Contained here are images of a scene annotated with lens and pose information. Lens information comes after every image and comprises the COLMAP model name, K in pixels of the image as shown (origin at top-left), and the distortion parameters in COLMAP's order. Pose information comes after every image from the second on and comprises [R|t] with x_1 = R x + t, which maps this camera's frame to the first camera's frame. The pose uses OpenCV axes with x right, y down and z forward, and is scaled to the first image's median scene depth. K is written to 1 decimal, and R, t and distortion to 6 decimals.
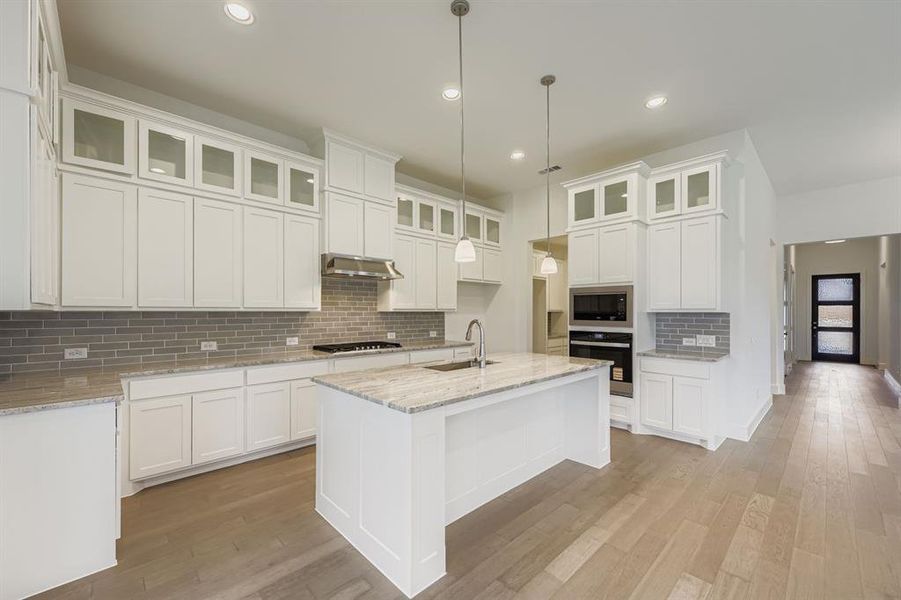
lens RADIAL K [[361.1, 0, 450.1], [0, 361.1, 310.3], [0, 0, 1]] dist [0.022291, -0.007244]
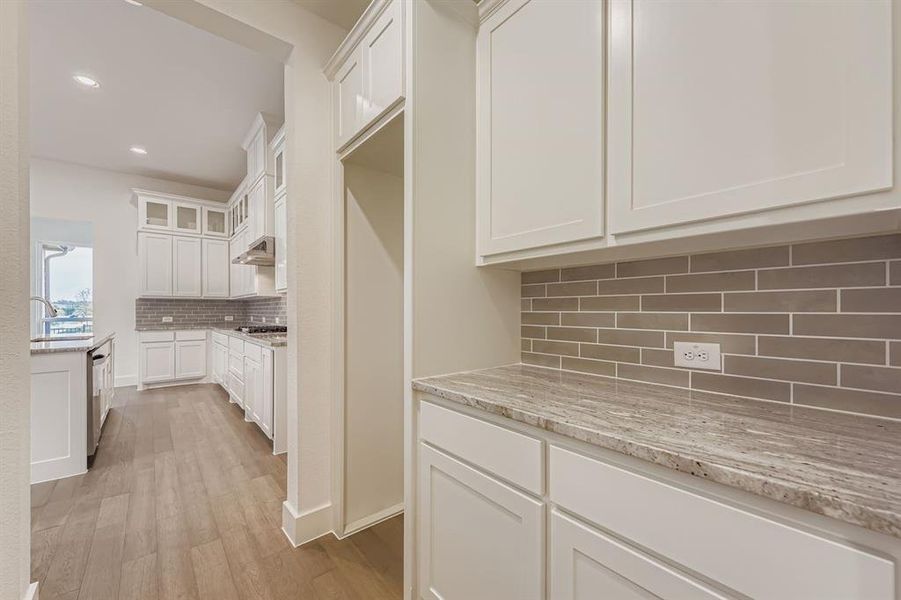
lens RADIAL K [[353.6, 0, 449.4], [0, 353.6, 306.8], [0, 0, 1]] dist [0.015485, -0.006371]
pose [[-0.060489, -0.002736, -0.998165, 0.762612], [0.005027, 0.999983, -0.003046, 0.043260], [0.998156, -0.005202, -0.060474, 1.651716]]
